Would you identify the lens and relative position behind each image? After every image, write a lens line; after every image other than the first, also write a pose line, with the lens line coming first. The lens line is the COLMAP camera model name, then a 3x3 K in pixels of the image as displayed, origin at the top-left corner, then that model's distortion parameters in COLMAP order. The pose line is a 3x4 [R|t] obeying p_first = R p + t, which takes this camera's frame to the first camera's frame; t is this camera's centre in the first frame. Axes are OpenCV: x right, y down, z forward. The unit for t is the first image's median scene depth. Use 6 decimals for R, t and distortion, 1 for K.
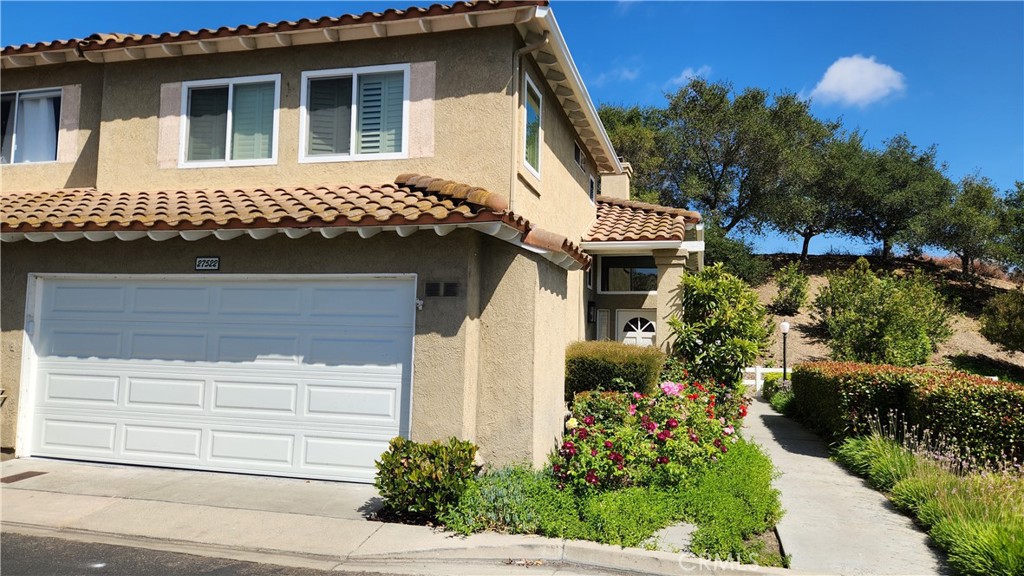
lens RADIAL K [[753.7, 0, 512.0], [0, 753.7, 288.0], [0, 0, 1]] dist [0.141305, -0.147992]
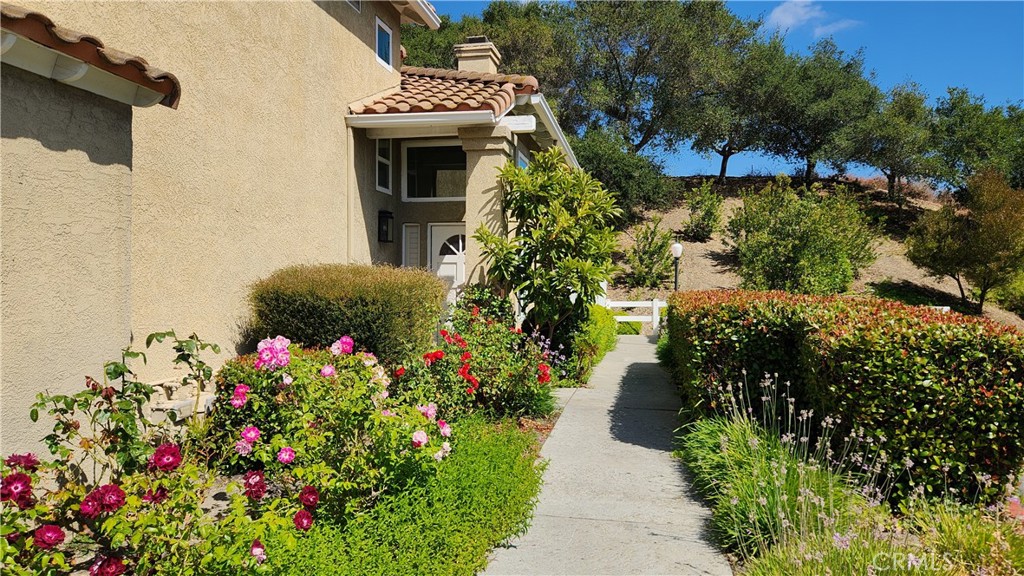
lens RADIAL K [[753.6, 0, 512.0], [0, 753.6, 288.0], [0, 0, 1]] dist [0.117567, -0.159094]
pose [[0.997142, -0.017274, 0.073543, 0.091327], [0.011305, 0.996665, 0.080820, 0.018011], [-0.074694, -0.079757, 0.994012, 0.163862]]
